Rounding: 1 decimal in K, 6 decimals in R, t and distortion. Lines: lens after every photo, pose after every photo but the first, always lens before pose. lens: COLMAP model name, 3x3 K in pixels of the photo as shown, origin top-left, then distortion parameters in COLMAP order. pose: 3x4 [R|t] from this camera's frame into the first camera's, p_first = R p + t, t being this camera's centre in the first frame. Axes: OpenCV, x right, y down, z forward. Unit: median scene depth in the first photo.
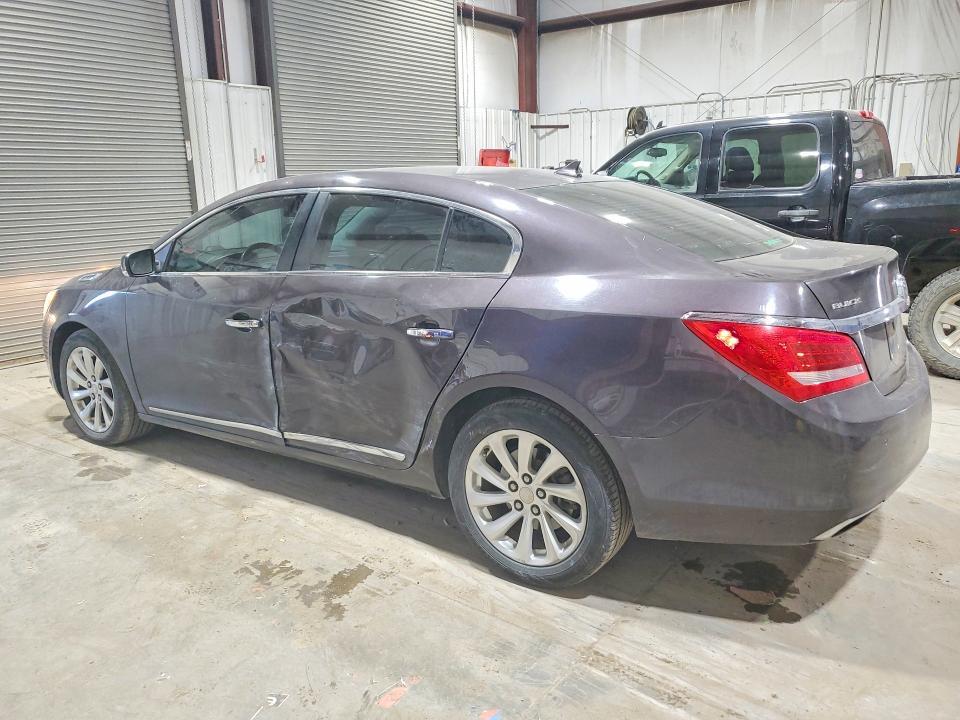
lens RADIAL K [[756.0, 0, 475.7], [0, 756.0, 363.3], [0, 0, 1]] dist [0.021225, -0.002196]
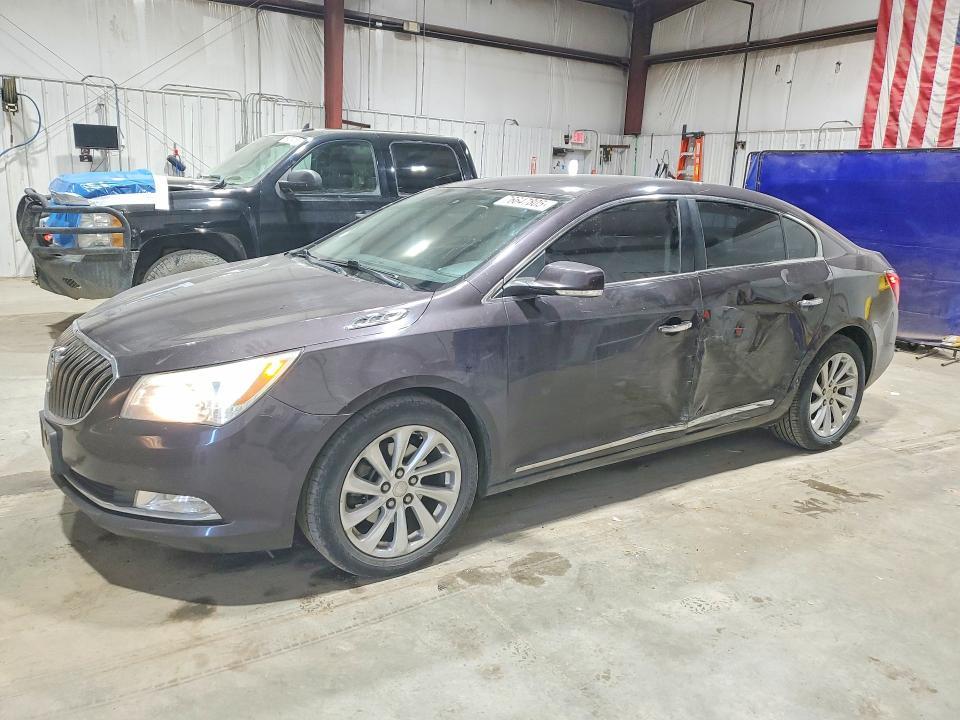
lens RADIAL K [[756.0, 0, 476.4], [0, 756.0, 356.6], [0, 0, 1]] dist [0.021225, -0.002196]
pose [[0.337625, -0.182948, 0.923331, -1.311827], [0.161763, 0.977614, 0.134553, -0.192941], [-0.927277, 0.103932, 0.359661, 0.862358]]
